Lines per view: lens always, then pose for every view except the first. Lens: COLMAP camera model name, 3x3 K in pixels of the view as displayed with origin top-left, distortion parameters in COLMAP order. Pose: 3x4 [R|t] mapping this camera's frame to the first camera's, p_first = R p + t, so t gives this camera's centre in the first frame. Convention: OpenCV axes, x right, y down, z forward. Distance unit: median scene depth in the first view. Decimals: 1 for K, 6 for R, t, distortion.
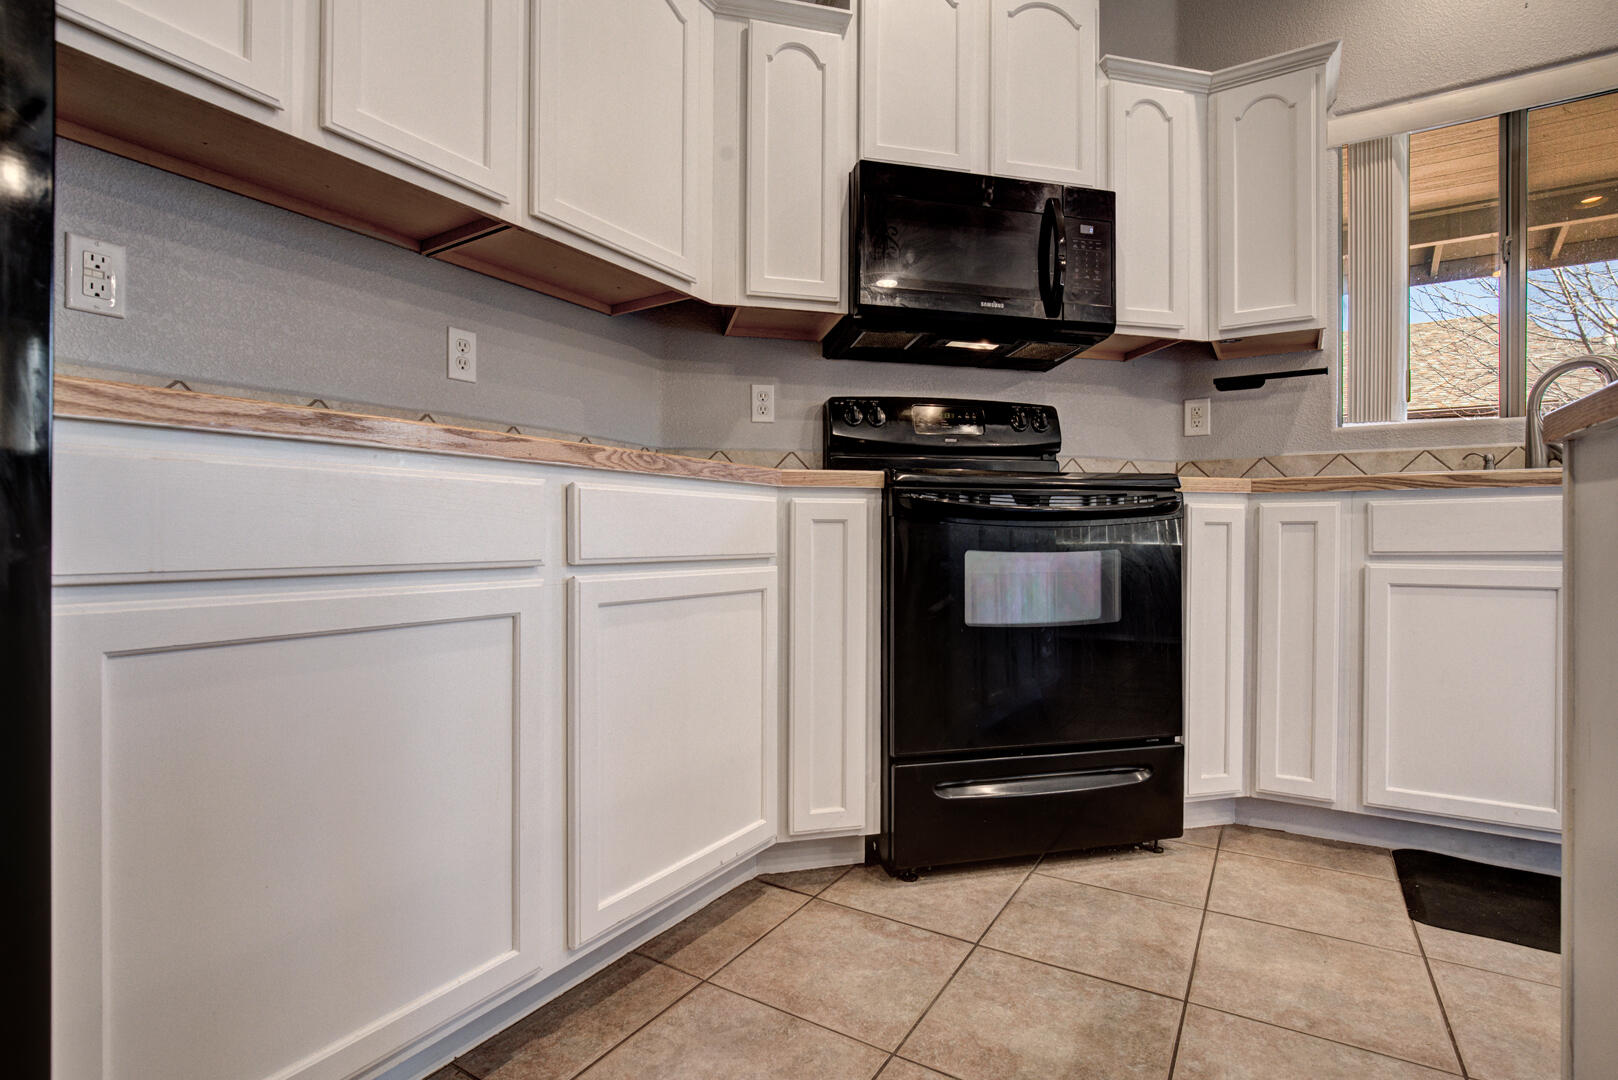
lens RADIAL K [[778.6, 0, 874.5], [0, 778.6, 530.2], [0, 0, 1]] dist [-0.017322, 0.000092]
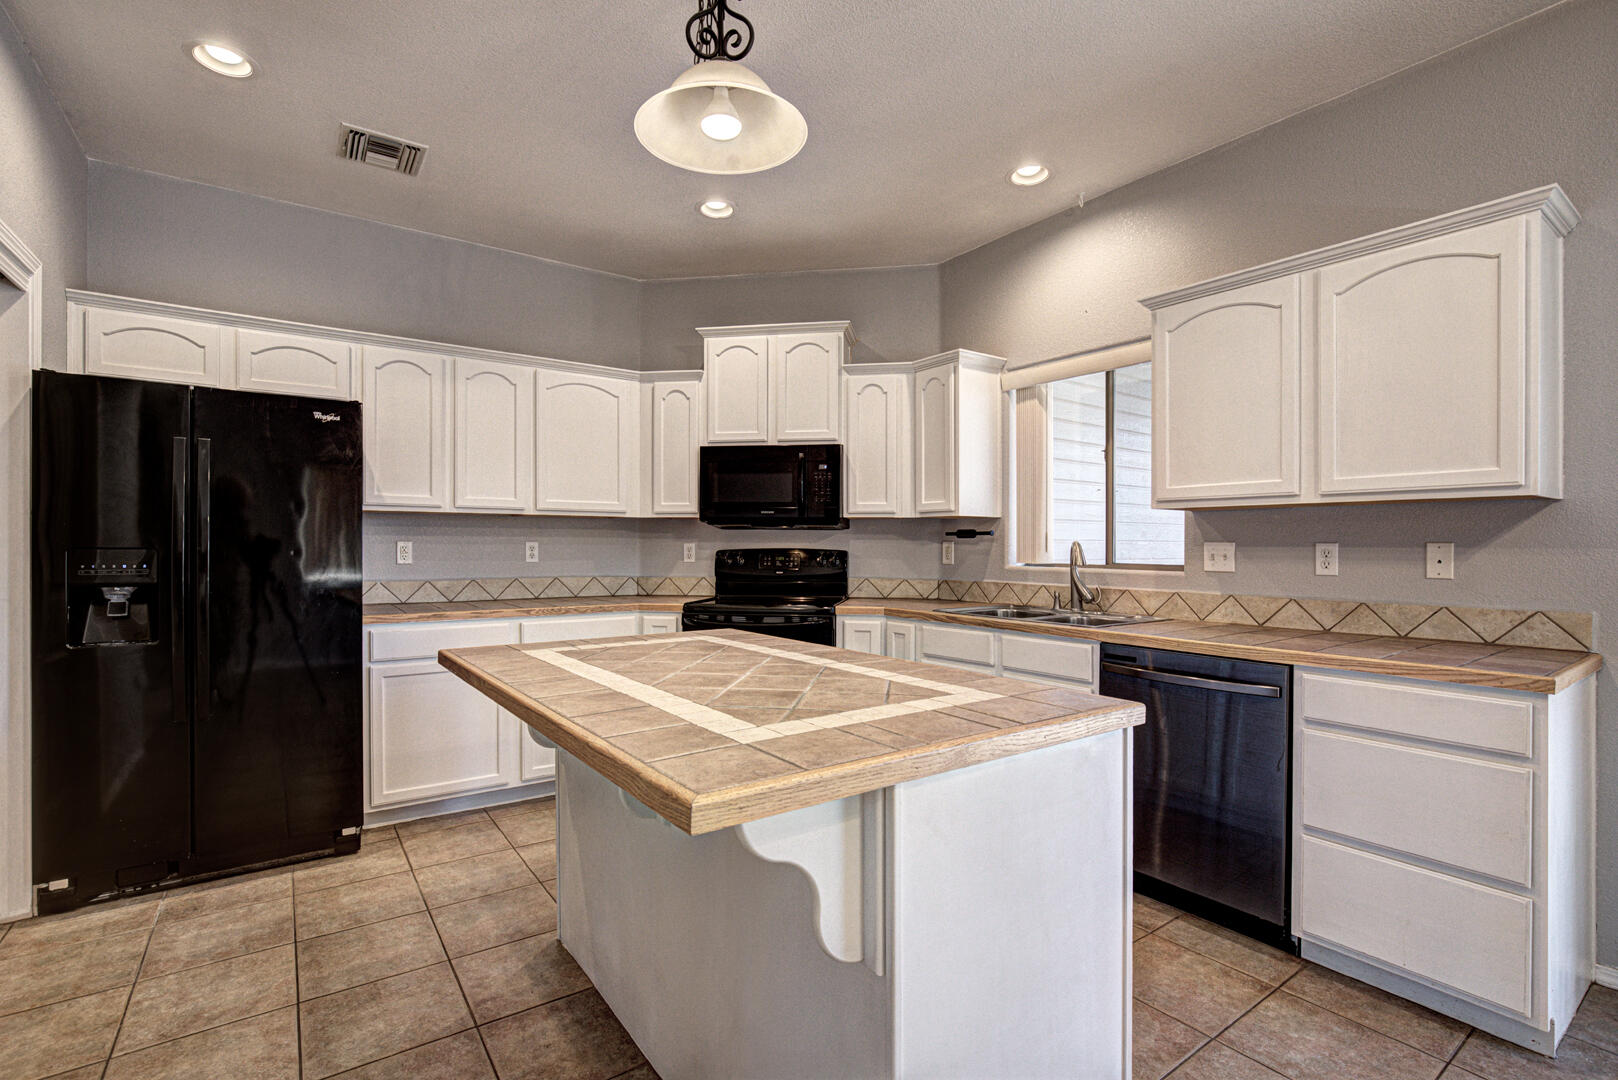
lens RADIAL K [[745.2, 0, 825.7], [0, 745.2, 552.3], [0, 0, 1]] dist [-0.000048, -0.000161]
pose [[0.922620, 0.009021, -0.385606, 1.170255], [-0.006863, 0.999952, 0.006973, -0.235379], [0.385650, -0.003788, 0.922637, -0.775209]]
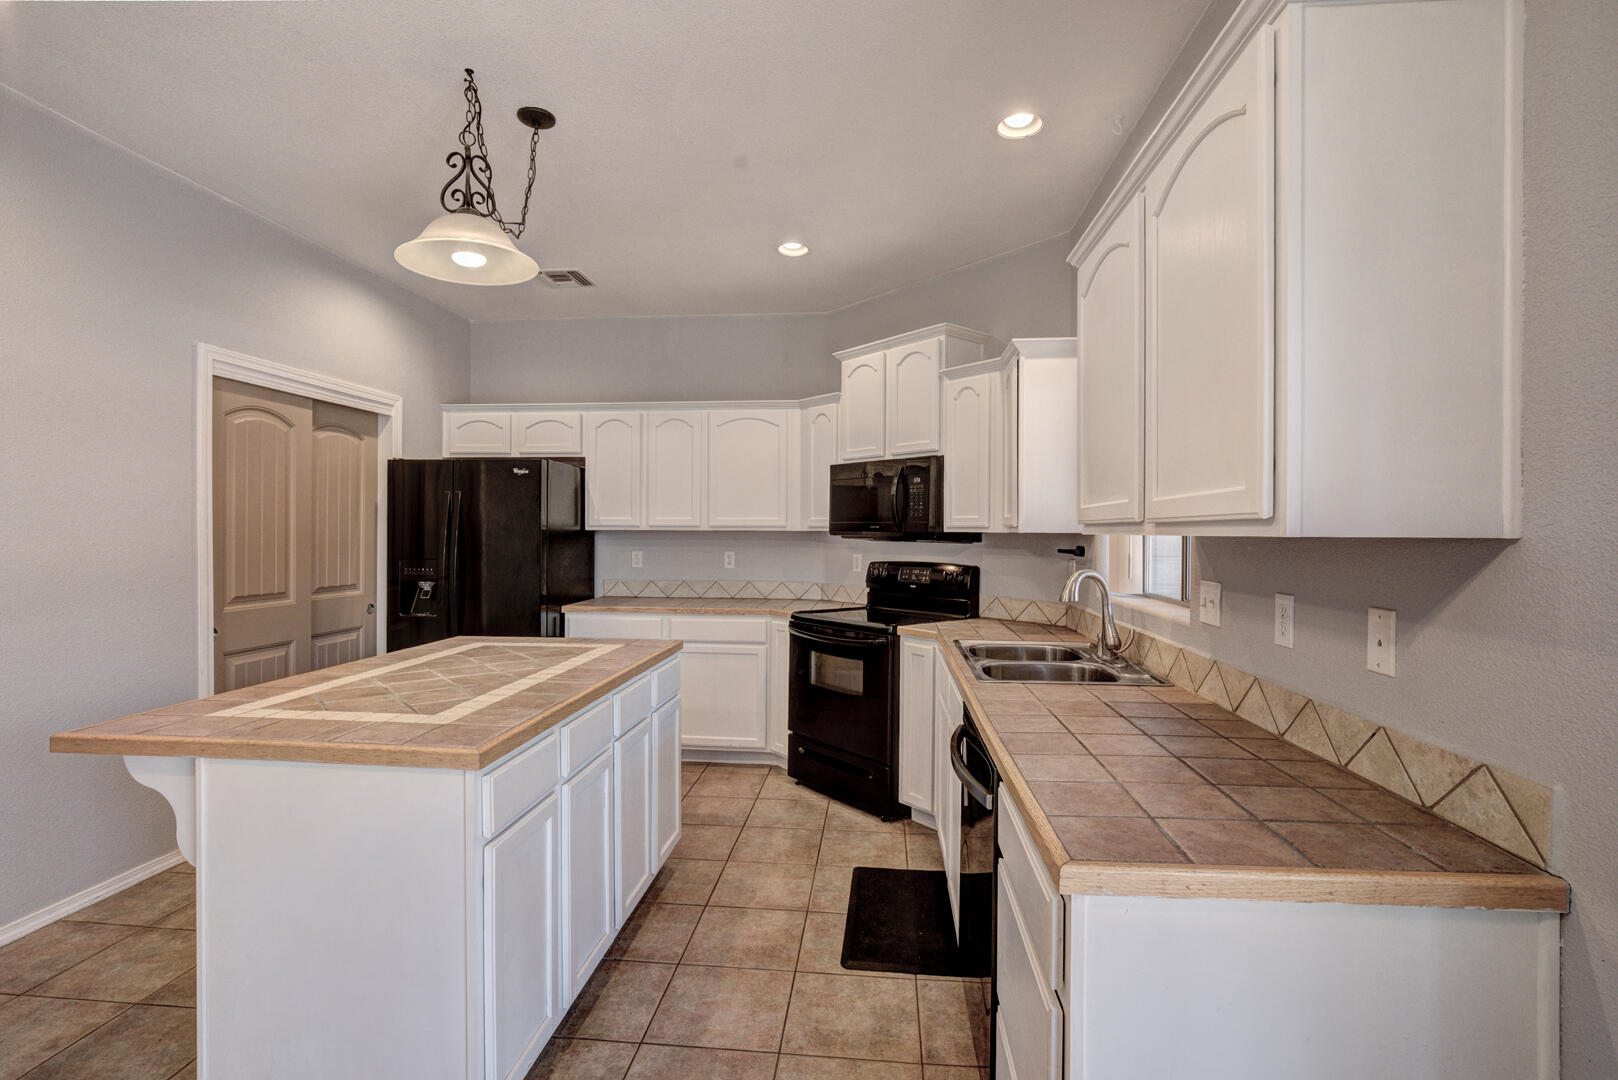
lens RADIAL K [[745.2, 0, 825.7], [0, 745.2, 552.3], [0, 0, 1]] dist [-0.000048, -0.000161]
pose [[0.446077, 0.029157, -0.894519, 2.070071], [-0.011217, 0.999573, 0.026988, -0.319211], [0.894924, -0.002005, 0.446214, 0.052605]]
